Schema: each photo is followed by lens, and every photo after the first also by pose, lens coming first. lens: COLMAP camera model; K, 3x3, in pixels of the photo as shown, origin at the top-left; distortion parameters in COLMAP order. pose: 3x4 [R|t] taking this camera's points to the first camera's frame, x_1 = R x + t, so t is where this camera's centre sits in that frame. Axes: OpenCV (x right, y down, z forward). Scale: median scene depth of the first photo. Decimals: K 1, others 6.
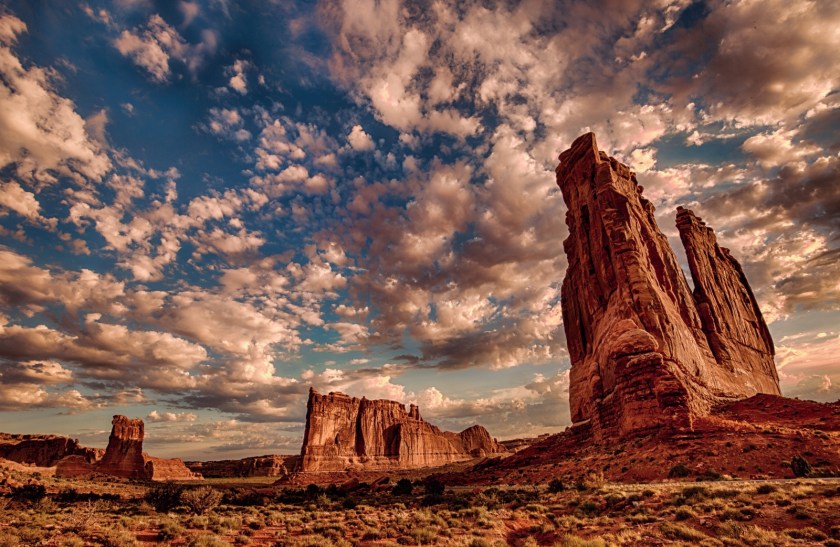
lens RADIAL K [[425.4, 0, 417.4], [0, 425.4, 283.7], [0, 0, 1]] dist [-0.001820, -0.000892]
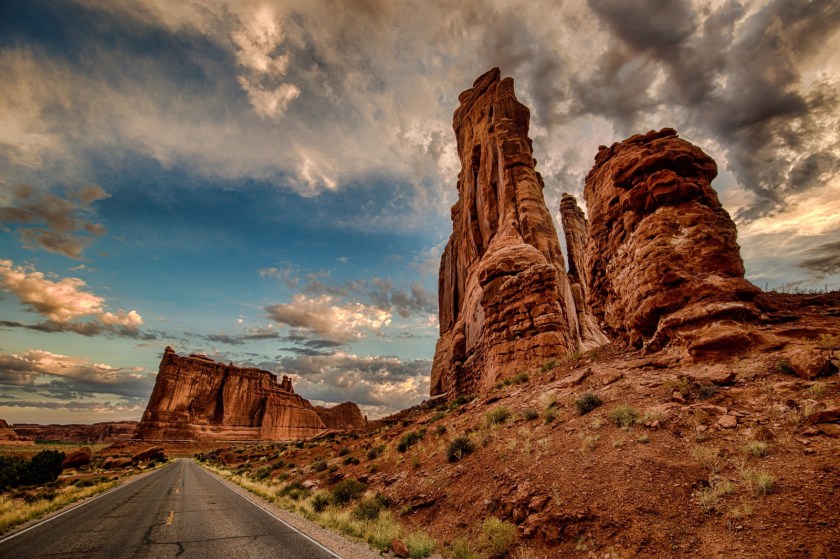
lens RADIAL K [[395.6, 0, 420.0], [0, 395.6, 279.5], [0, 0, 1]] dist [-0.001077, 0.000118]
pose [[0.958508, 0.141068, 0.247716, 0.106804], [-0.144731, 0.989465, -0.003453, 0.093593], [-0.245593, -0.032542, 0.968827, 0.213234]]
